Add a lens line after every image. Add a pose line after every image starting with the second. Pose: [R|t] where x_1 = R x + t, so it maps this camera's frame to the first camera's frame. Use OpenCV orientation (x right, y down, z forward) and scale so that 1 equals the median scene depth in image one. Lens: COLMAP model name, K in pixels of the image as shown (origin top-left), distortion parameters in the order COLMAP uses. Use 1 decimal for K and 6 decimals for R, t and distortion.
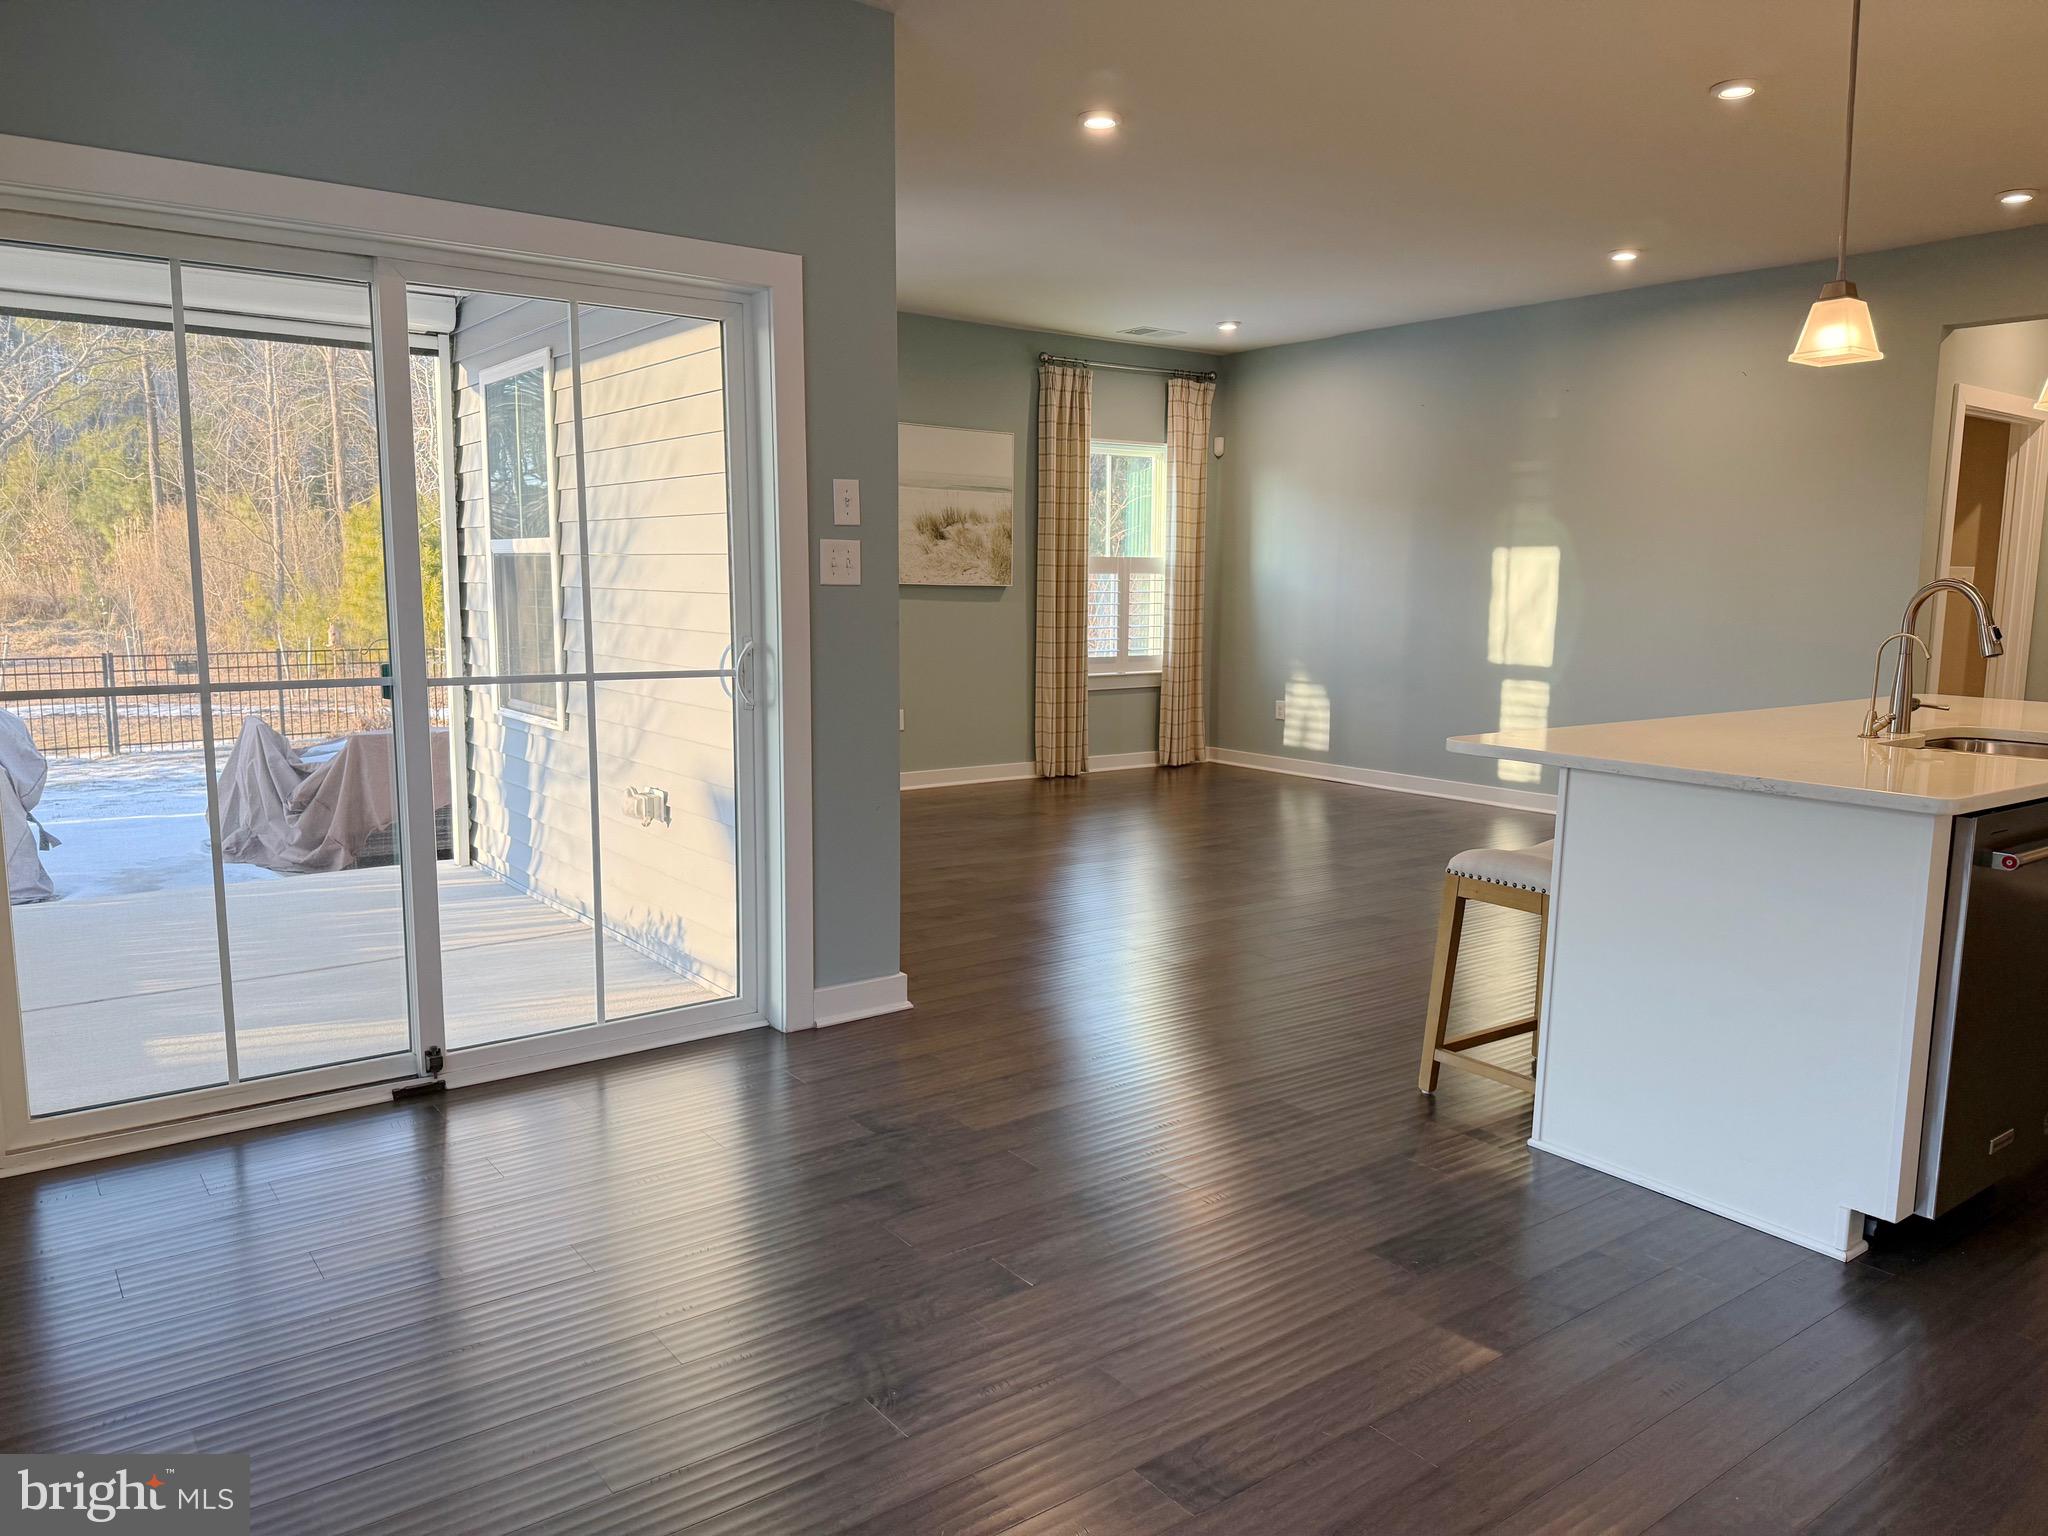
lens RADIAL K [[1479.2, 0, 1025.2], [0, 1479.2, 784.3], [0, 0, 1]] dist [0.092438, -0.093784]
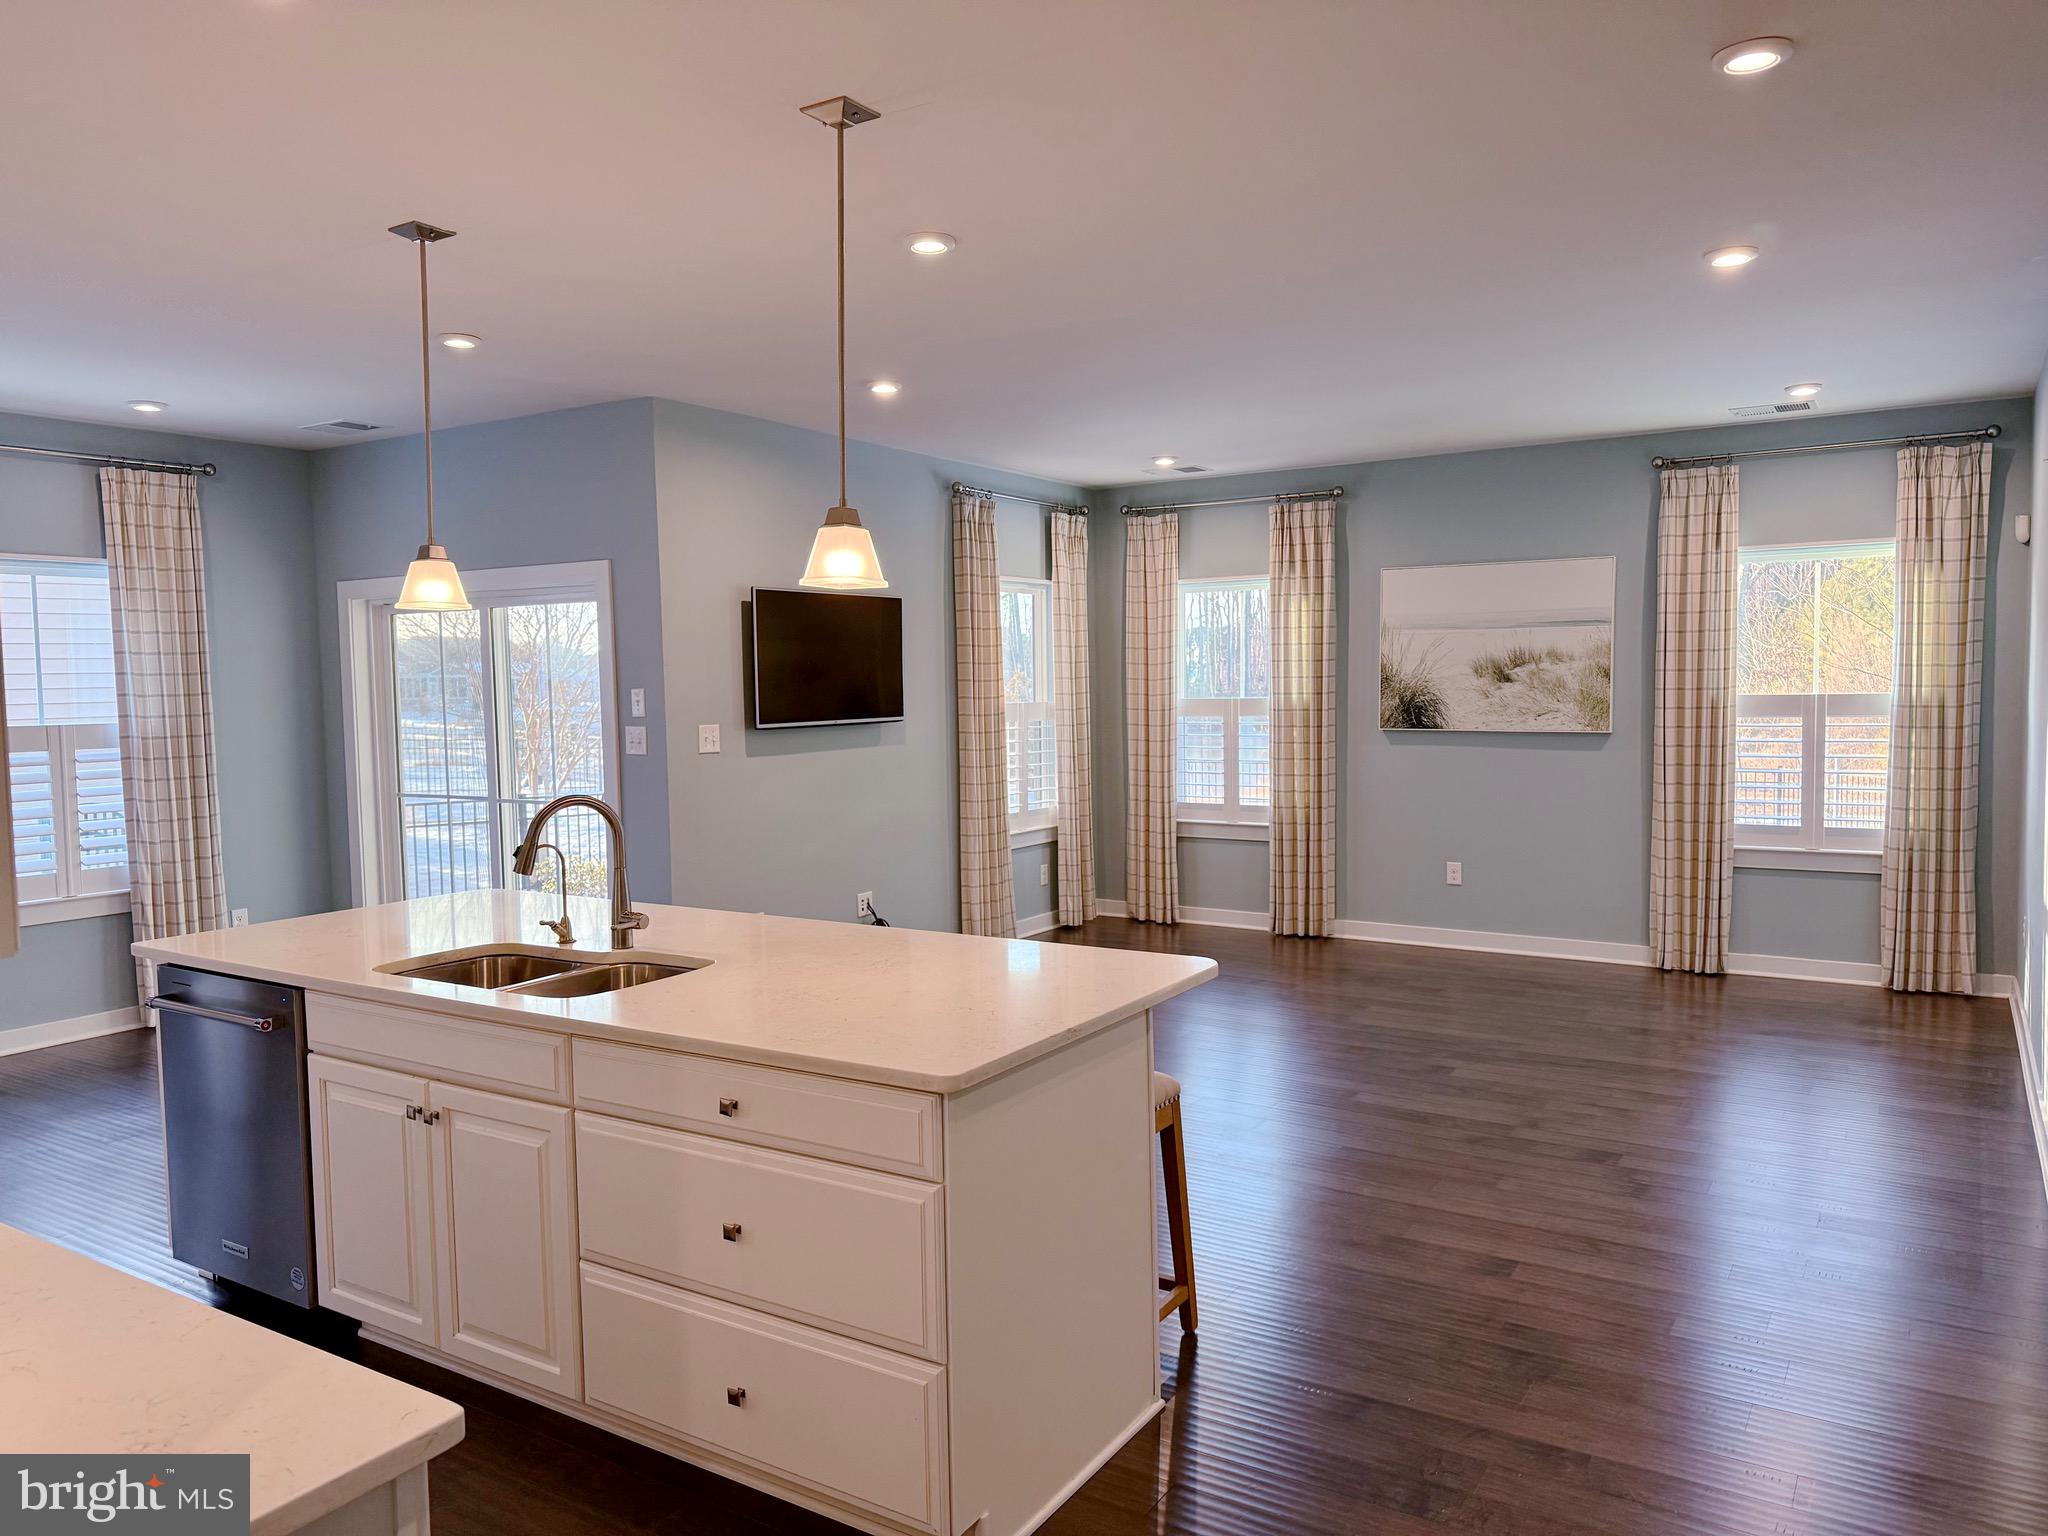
lens RADIAL K [[1479.2, 0, 1002.1], [0, 1479.2, 767.6], [0, 0, 1]] dist [0.092438, -0.093784]
pose [[0.319146, 0.041927, -0.946778, 0.698307], [-0.111499, 0.993744, 0.006422, -0.081306], [0.941124, 0.103515, 0.321825, 0.400614]]
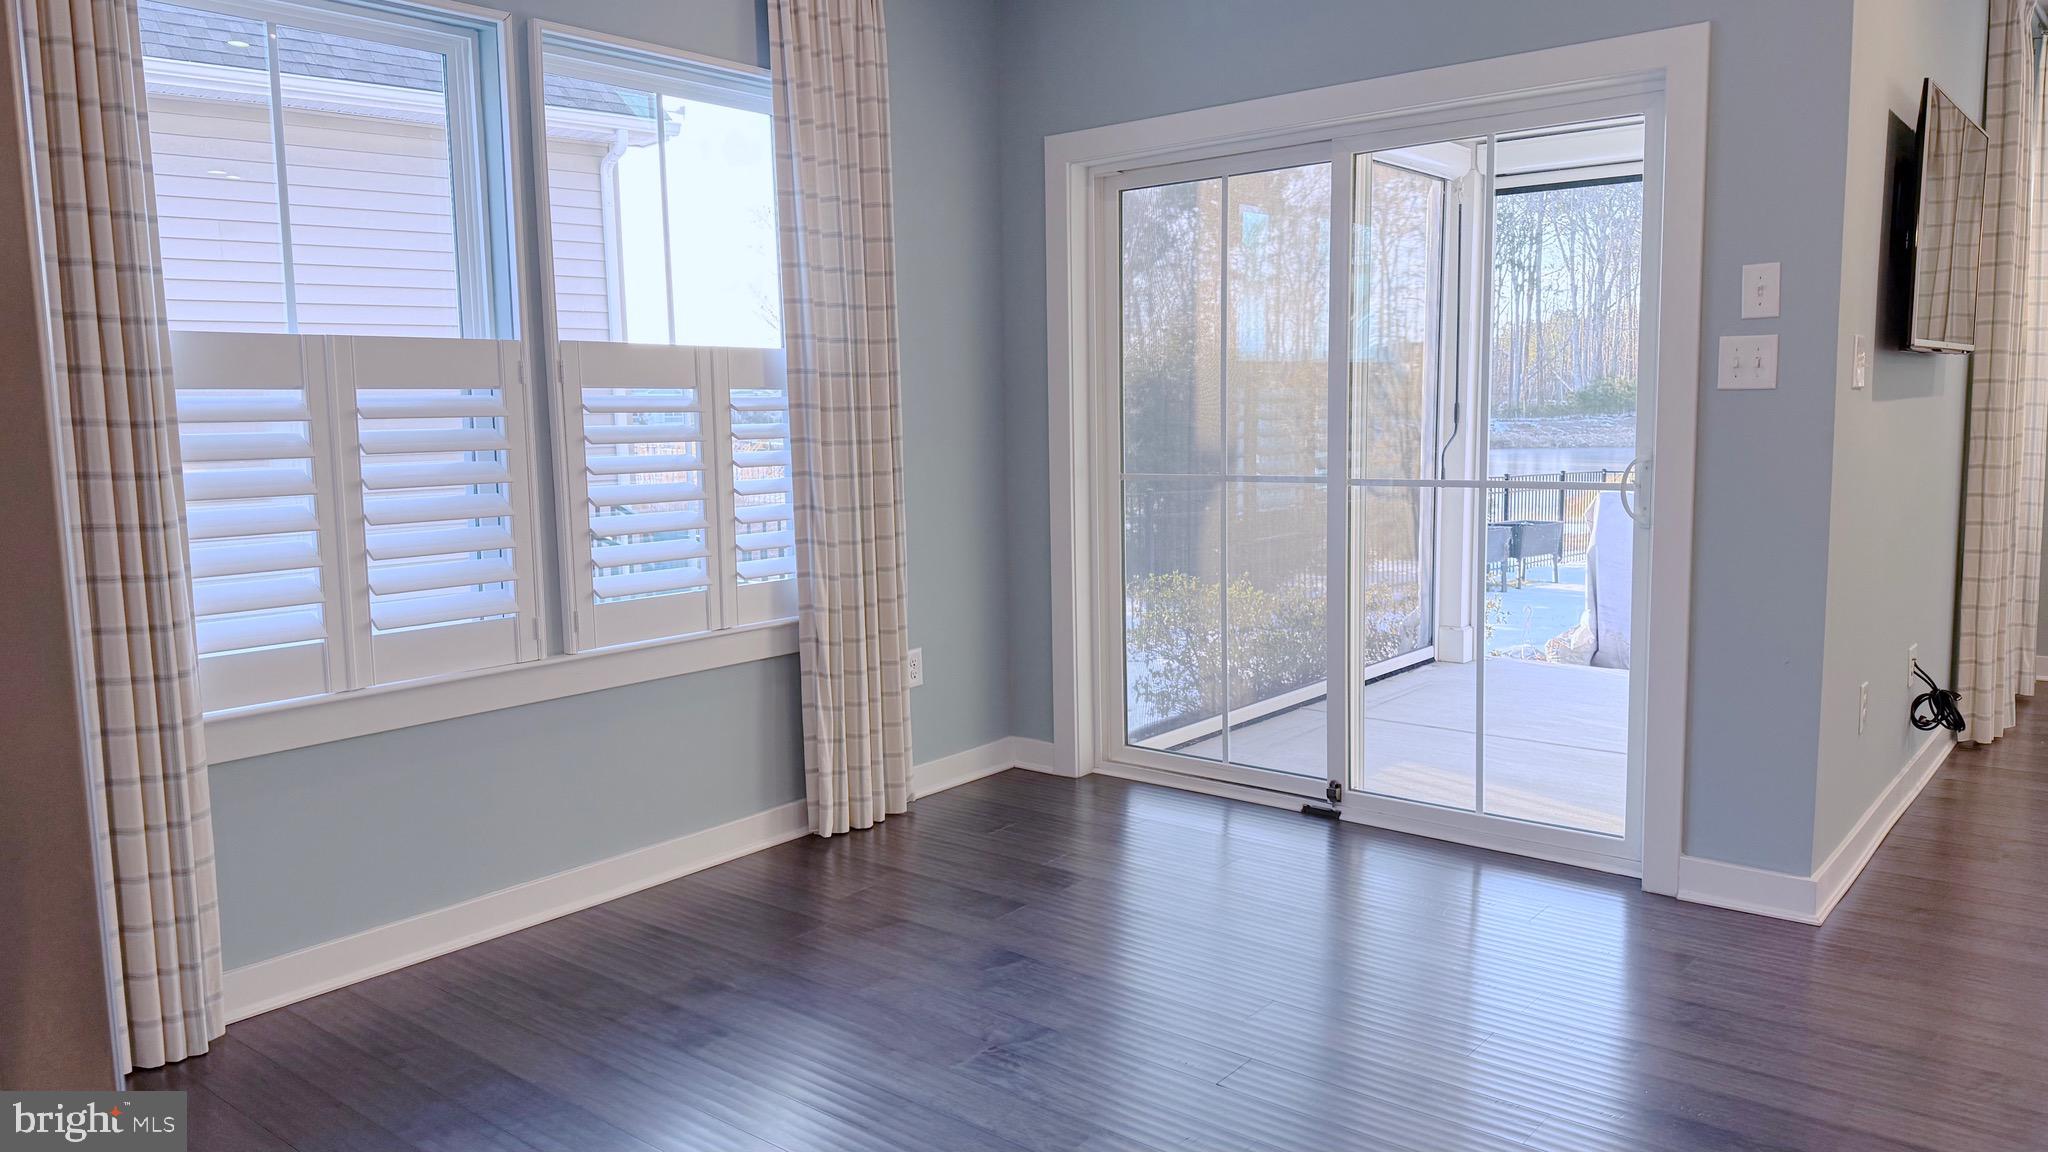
lens RADIAL K [[1475.9, 0, 1027.6], [0, 1475.9, 565.8], [0, 0, 1]] dist [0.076080, -0.002564]
pose [[0.208140, 0.096351, -0.973342, 0.294104], [-0.117052, 0.990438, 0.073013, -0.023195], [0.971070, 0.098734, 0.217428, 0.199991]]
